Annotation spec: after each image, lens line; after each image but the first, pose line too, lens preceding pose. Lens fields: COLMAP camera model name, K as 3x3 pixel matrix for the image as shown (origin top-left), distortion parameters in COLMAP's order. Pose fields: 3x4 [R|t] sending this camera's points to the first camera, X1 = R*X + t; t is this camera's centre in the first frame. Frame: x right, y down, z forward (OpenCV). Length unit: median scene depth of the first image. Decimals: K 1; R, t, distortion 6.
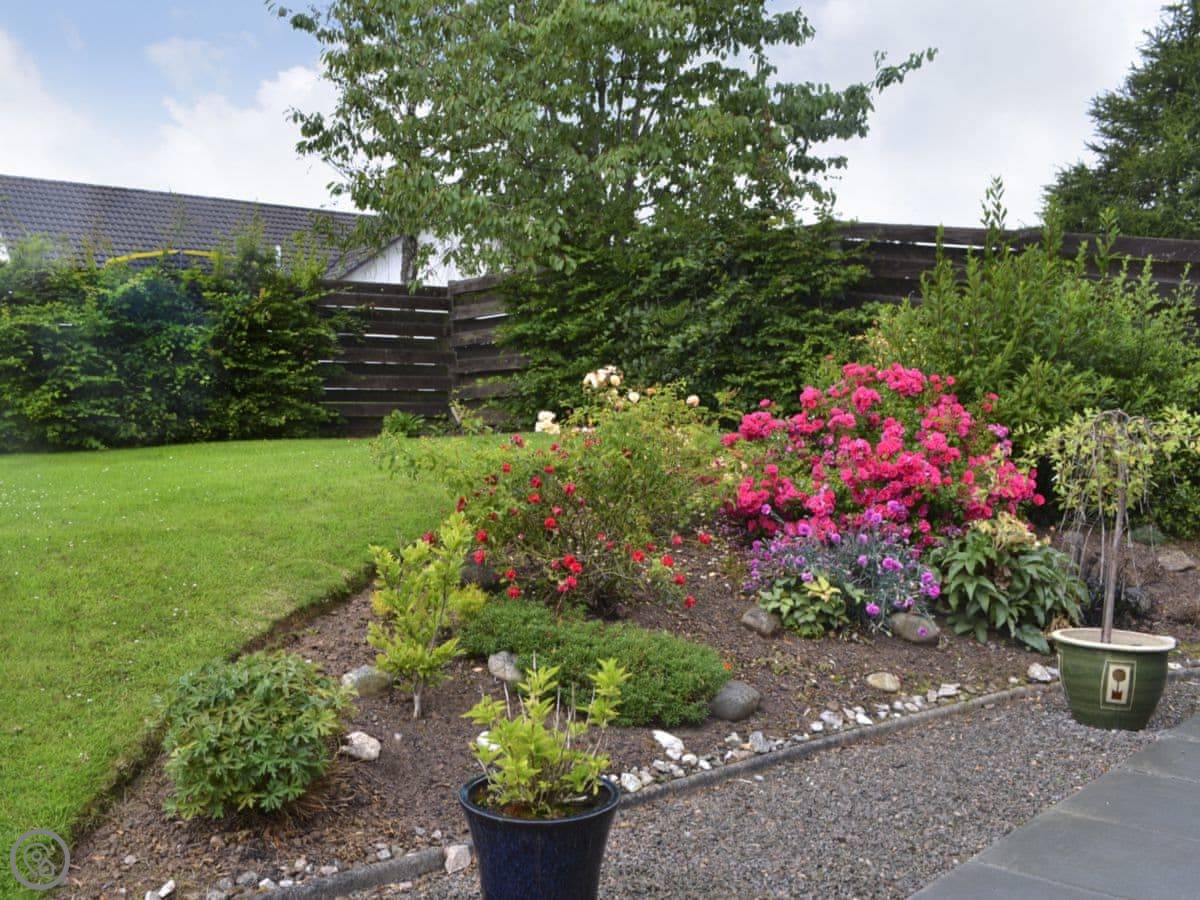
lens RADIAL K [[1171.1, 0, 597.8], [0, 1171.1, 391.2], [0, 0, 1]] dist [-0.045731, -0.026960]
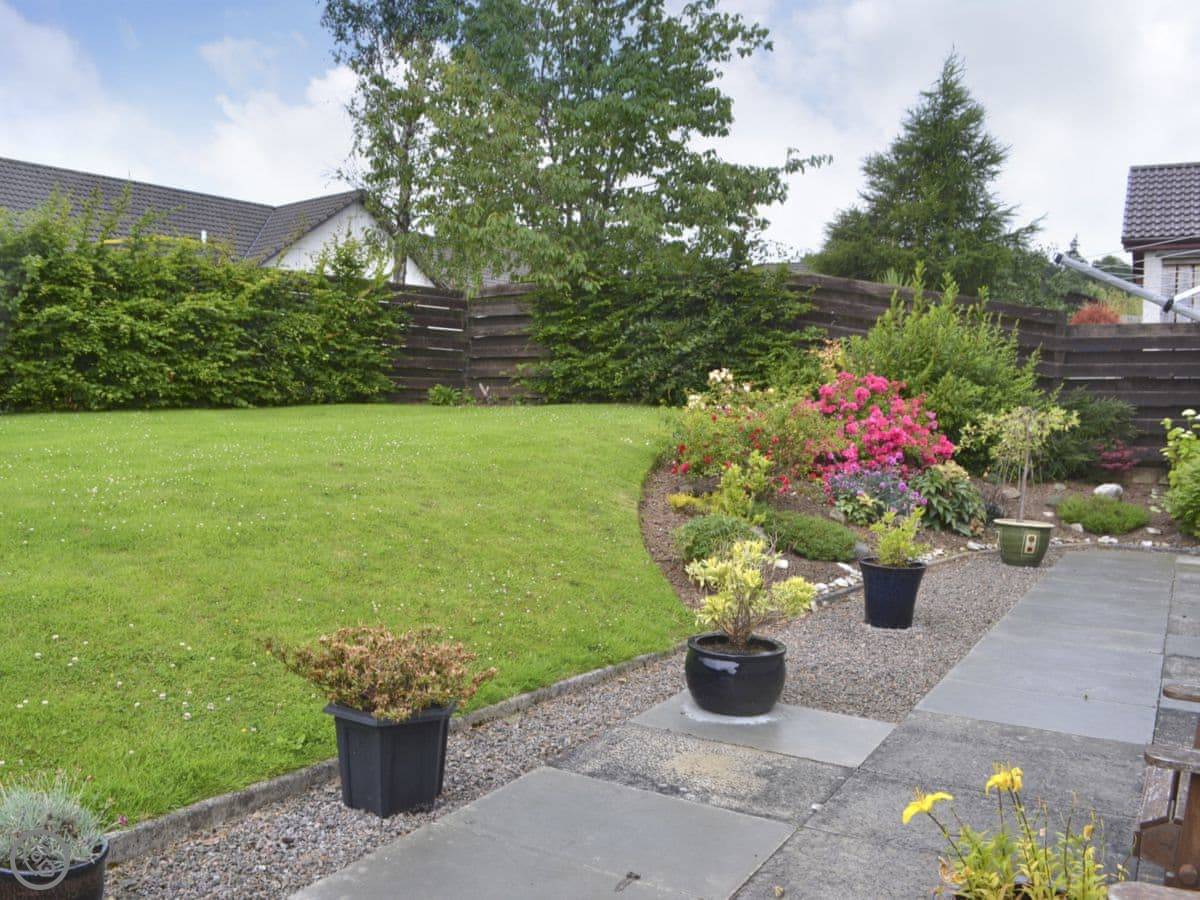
lens RADIAL K [[1171.1, 0, 597.8], [0, 1171.1, 391.2], [0, 0, 1]] dist [-0.045731, -0.026960]
pose [[0.962879, 0.036147, 0.267501, -0.428991], [-0.042089, 0.998977, 0.016509, -0.006698], [-0.266631, -0.027155, 0.963416, -0.384557]]
